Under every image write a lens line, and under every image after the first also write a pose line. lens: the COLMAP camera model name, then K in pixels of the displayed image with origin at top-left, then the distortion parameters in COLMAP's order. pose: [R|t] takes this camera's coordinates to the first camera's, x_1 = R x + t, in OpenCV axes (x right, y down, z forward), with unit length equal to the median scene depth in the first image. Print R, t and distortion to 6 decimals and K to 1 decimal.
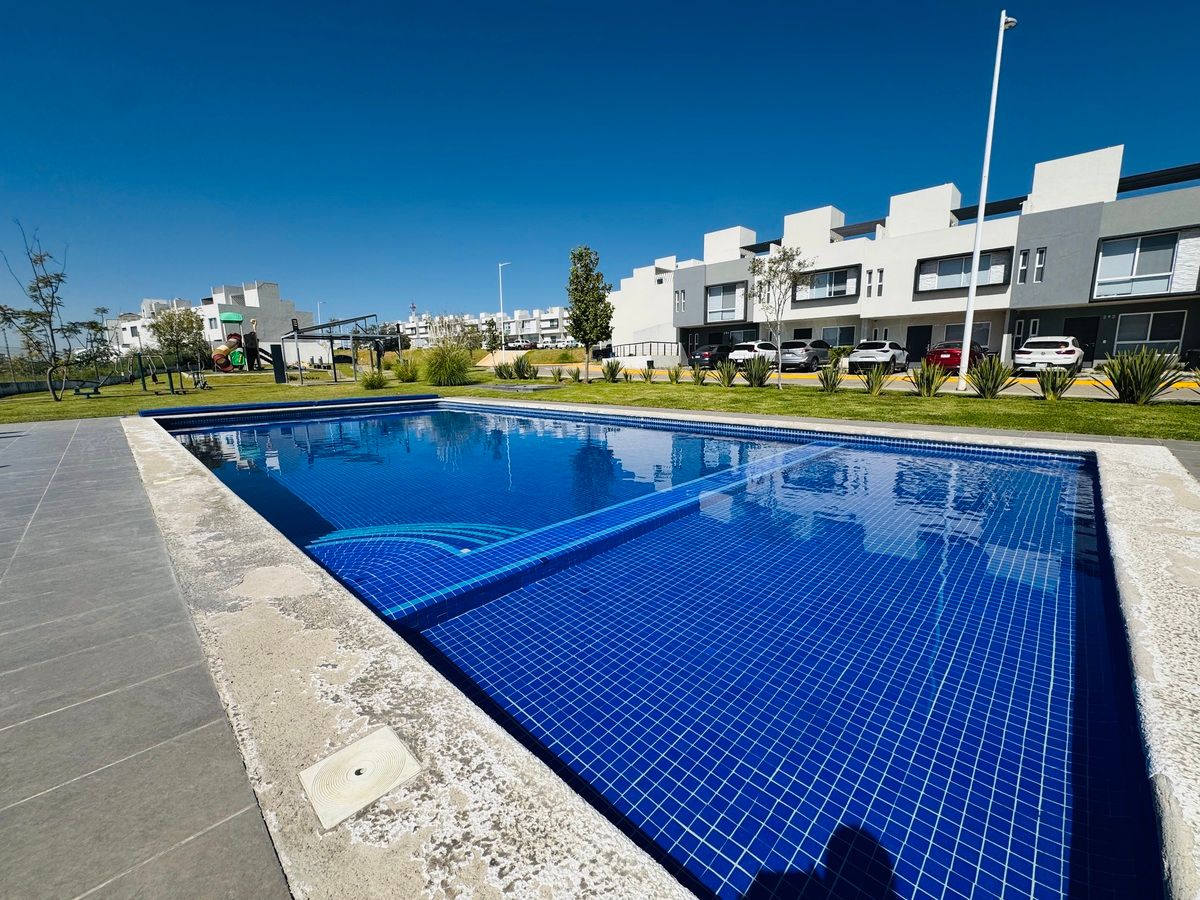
lens RADIAL K [[481.0, 0, 597.1], [0, 481.0, 447.7], [0, 0, 1]] dist [-0.001316, -0.000058]
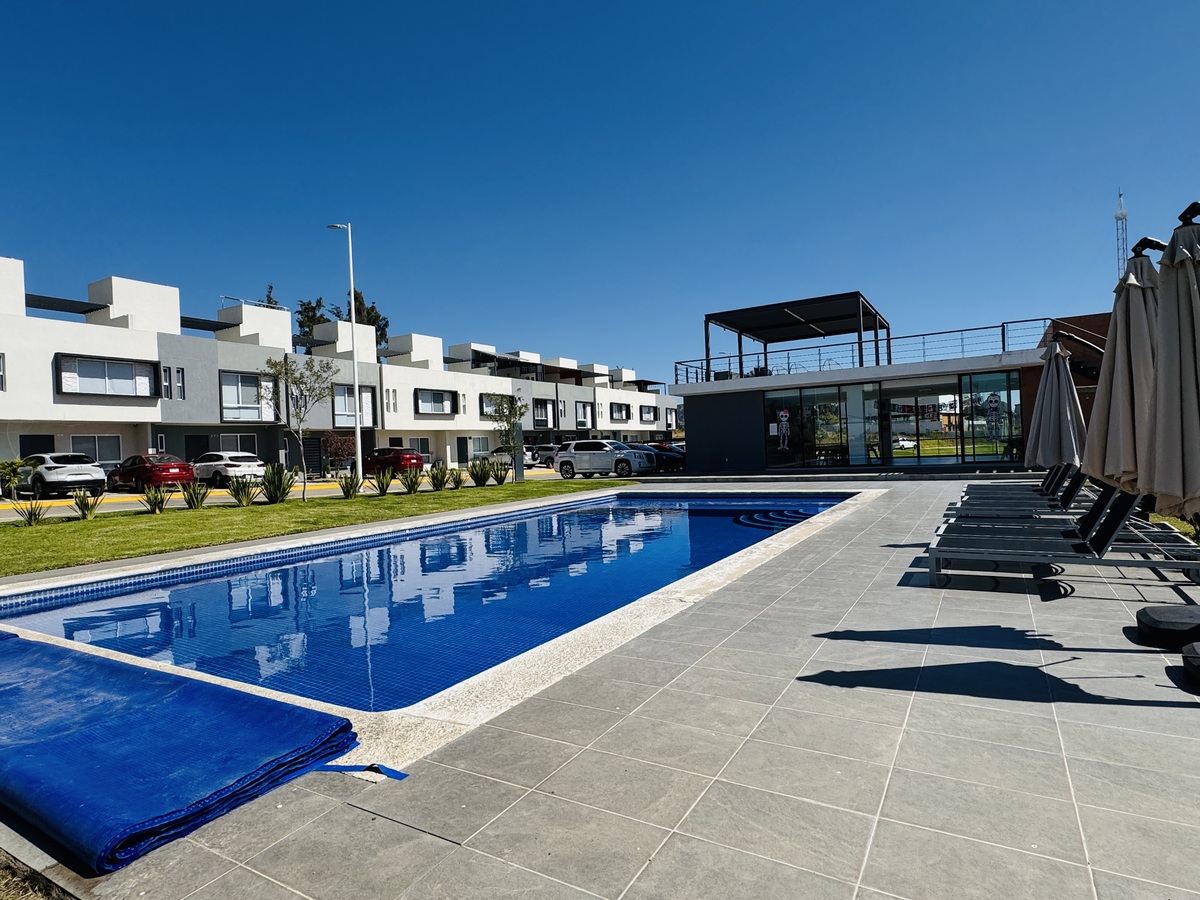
lens RADIAL K [[657.3, 0, 597.7], [0, 657.3, 452.2], [0, 0, 1]] dist [-0.001197, -0.000268]
pose [[-0.242517, 0.022285, 0.969891, -1.405601], [0.215756, 0.975938, 0.031525, -0.199966], [-0.945851, 0.216905, -0.241489, 1.165282]]
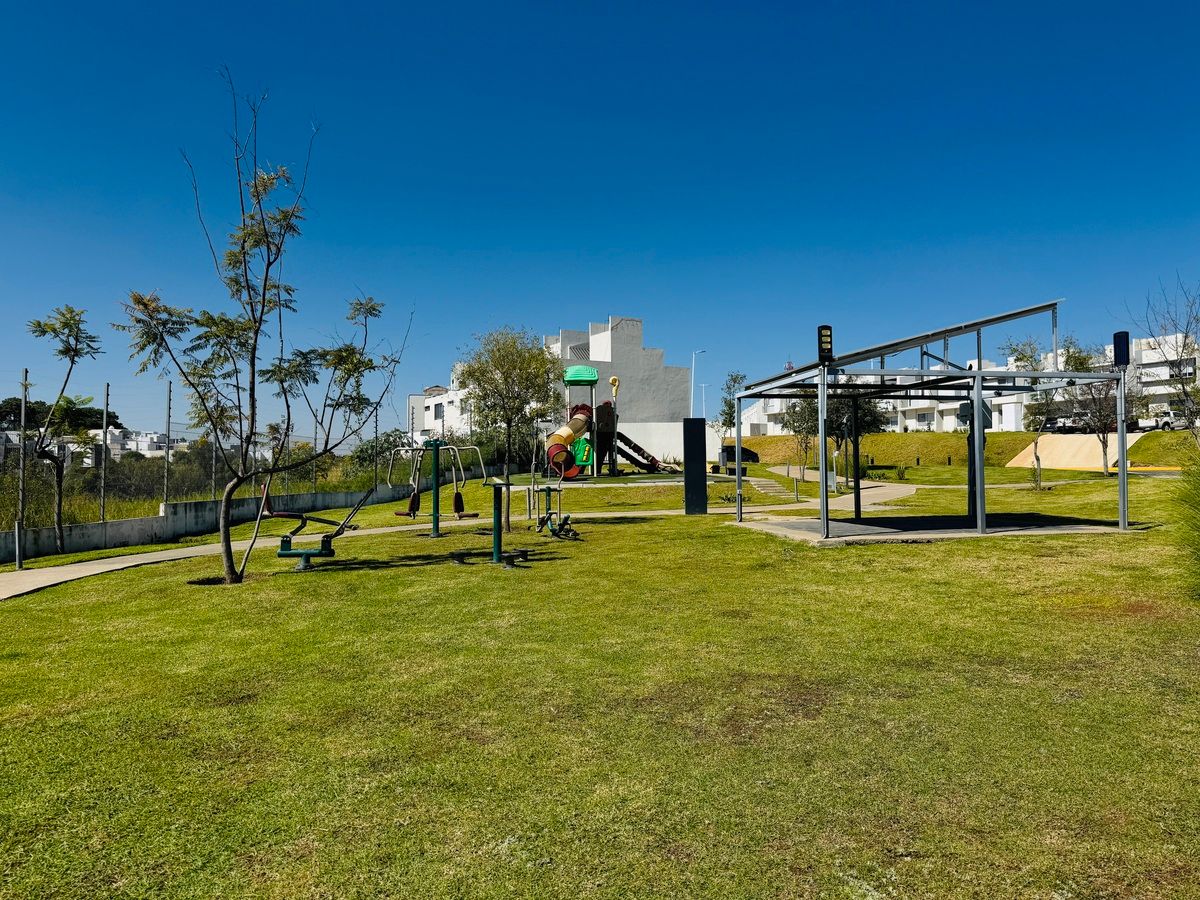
lens RADIAL K [[838.8, 0, 600.0], [0, 838.8, 446.8], [0, 0, 1]] dist [0.003059, 0.000192]
pose [[0.844955, -0.004115, -0.534822, -0.155843], [-0.096900, 0.982244, -0.160646, -0.030851], [0.525987, 0.187563, 0.829553, 0.165300]]
